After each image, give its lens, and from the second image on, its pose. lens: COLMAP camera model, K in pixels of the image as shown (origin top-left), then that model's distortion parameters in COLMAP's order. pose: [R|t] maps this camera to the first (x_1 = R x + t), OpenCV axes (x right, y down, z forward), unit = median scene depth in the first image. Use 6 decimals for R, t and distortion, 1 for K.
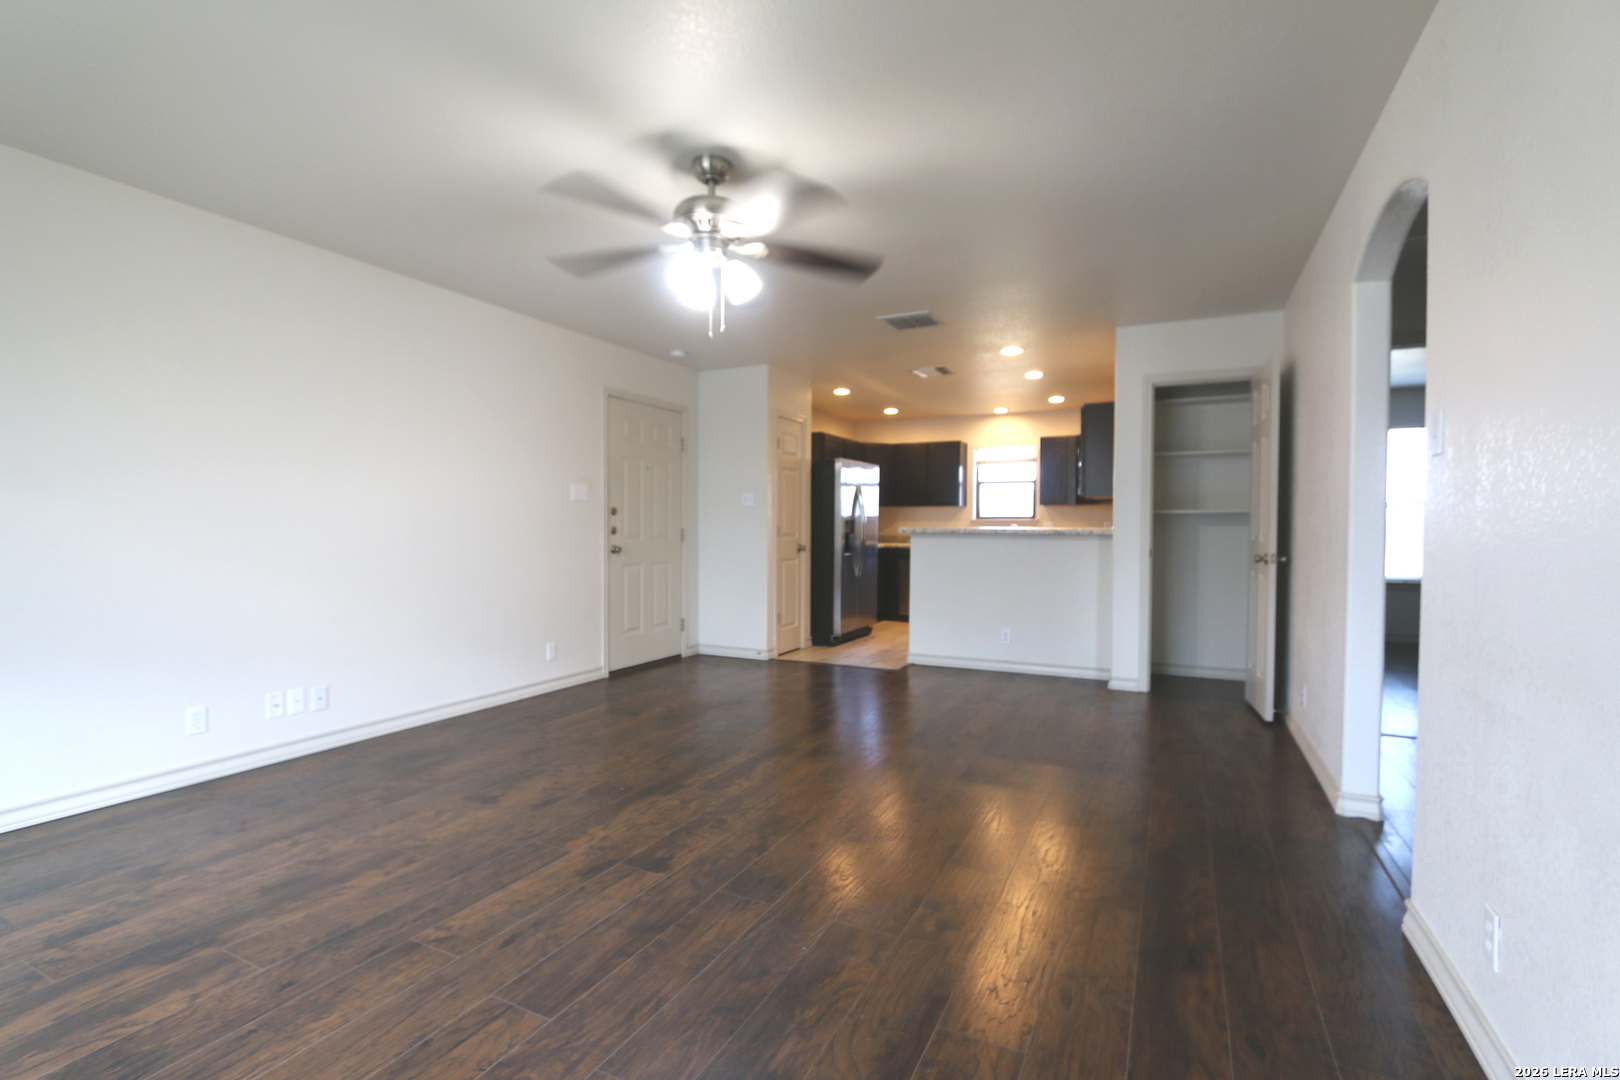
lens RADIAL K [[742.9, 0, 810.0], [0, 742.9, 540.0], [0, 0, 1]] dist [-0.016972, 0.002175]
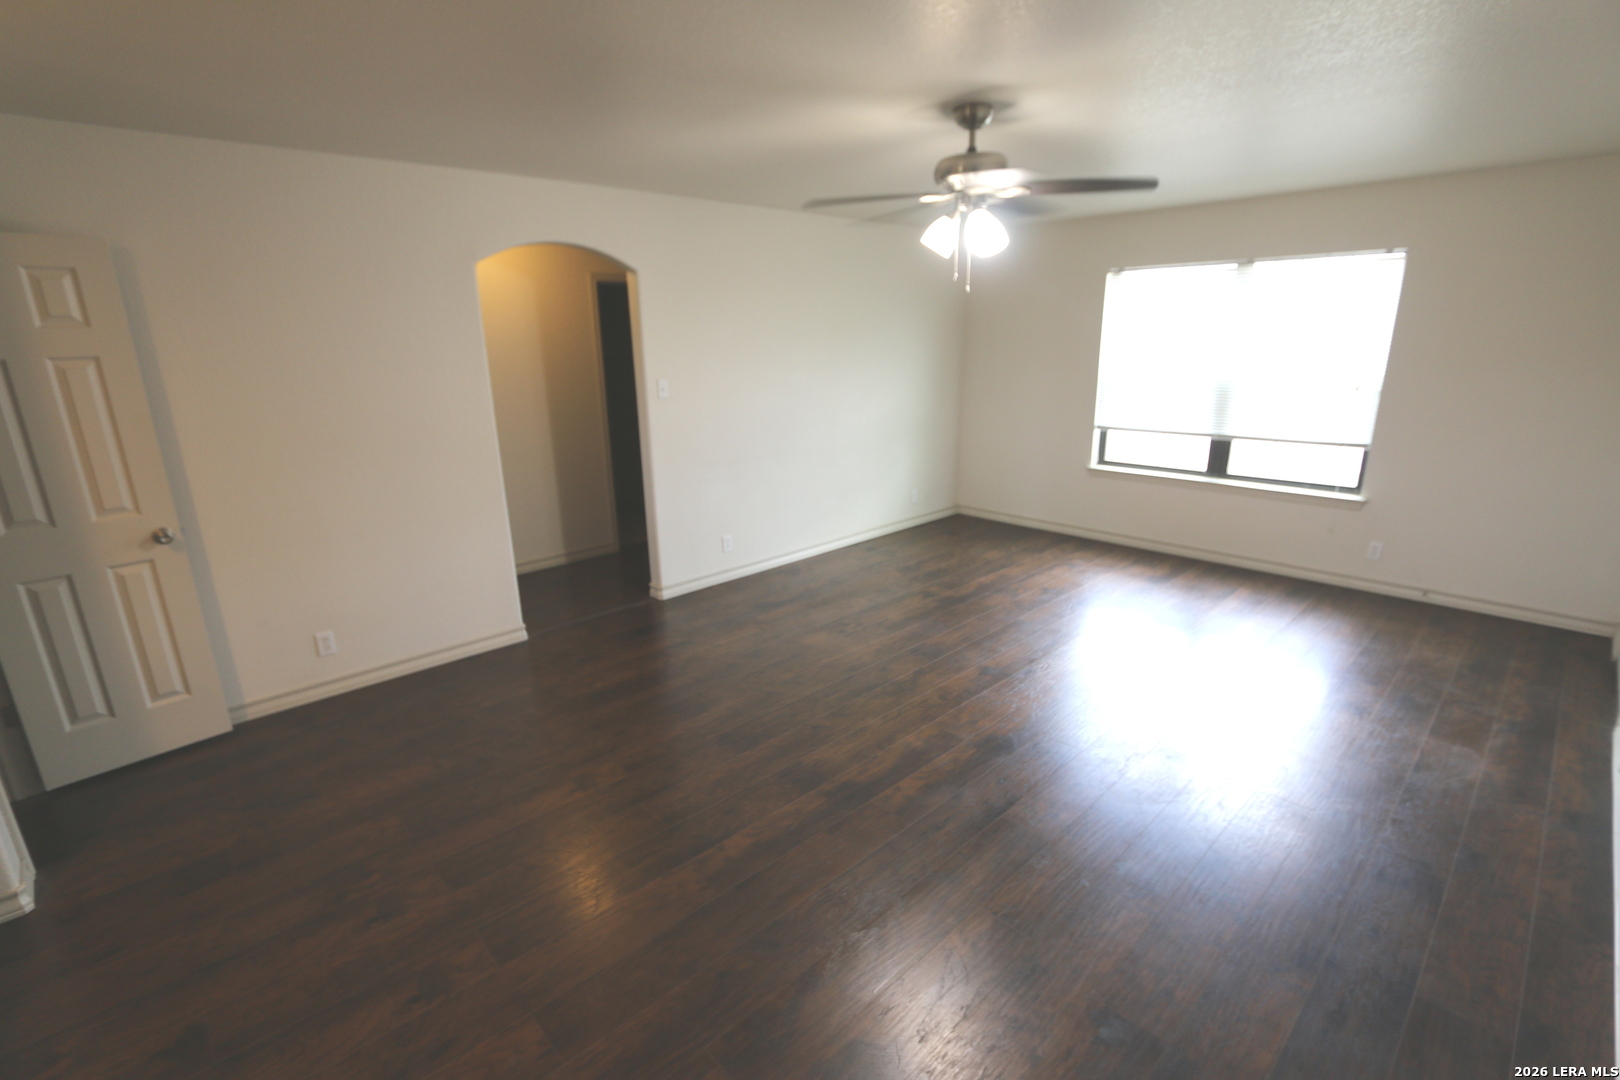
lens RADIAL K [[731.7, 0, 810.0], [0, 731.7, 540.0], [0, 0, 1]] dist [0.001245, 0.000322]
pose [[-0.935473, -0.085050, 0.343013, -0.324760], [0.019825, 0.956451, 0.291219, -0.256215], [-0.352843, 0.279227, -0.893048, 2.194794]]
